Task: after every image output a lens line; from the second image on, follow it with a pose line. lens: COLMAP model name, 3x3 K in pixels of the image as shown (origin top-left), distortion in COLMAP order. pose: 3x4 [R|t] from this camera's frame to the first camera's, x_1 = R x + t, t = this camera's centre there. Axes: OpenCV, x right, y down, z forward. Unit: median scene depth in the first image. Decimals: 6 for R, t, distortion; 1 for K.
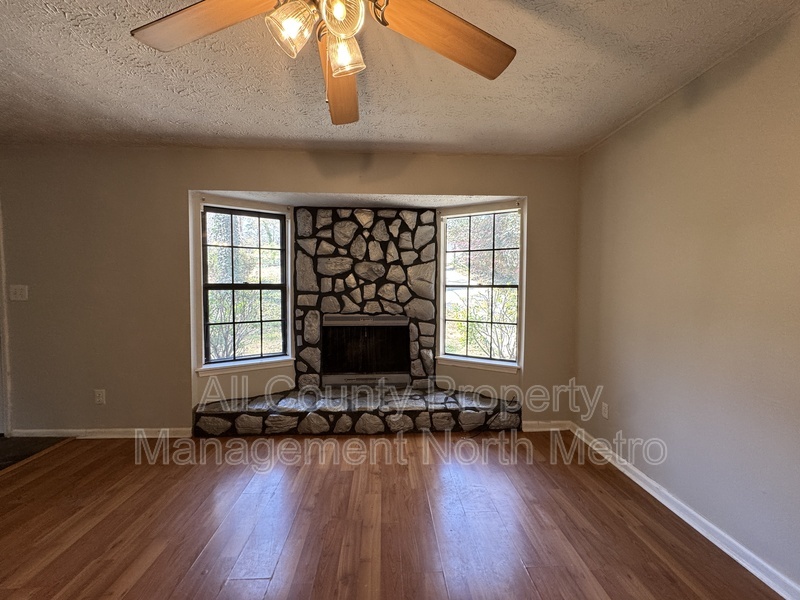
lens RADIAL K [[319.8, 0, 400.0], [0, 319.8, 300.0], [0, 0, 1]] dist [-0.001174, -0.000112]
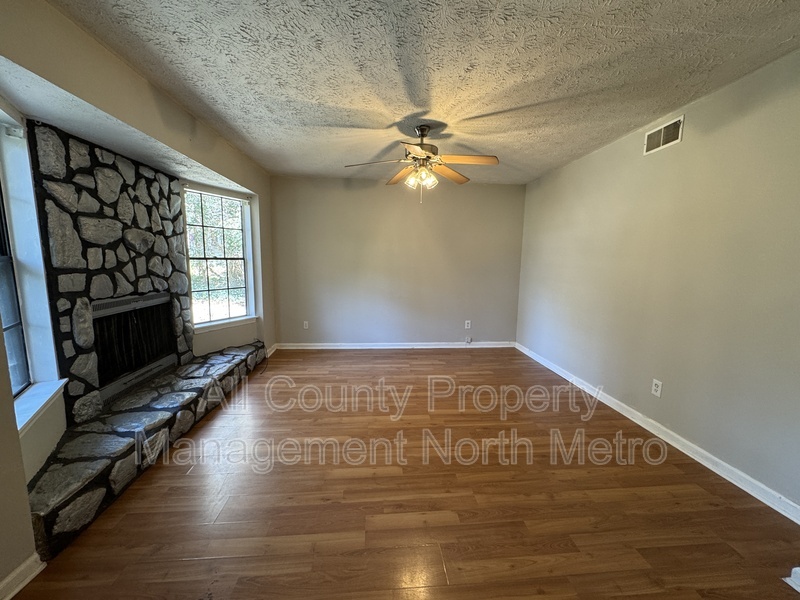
lens RADIAL K [[319.8, 0, 400.0], [0, 319.8, 300.0], [0, 0, 1]] dist [-0.001174, -0.000112]
pose [[-0.031408, -0.134295, 0.990444, -0.936685], [0.032221, 0.990281, 0.135294, -0.030170], [-0.998987, 0.036162, -0.026775, 0.370806]]
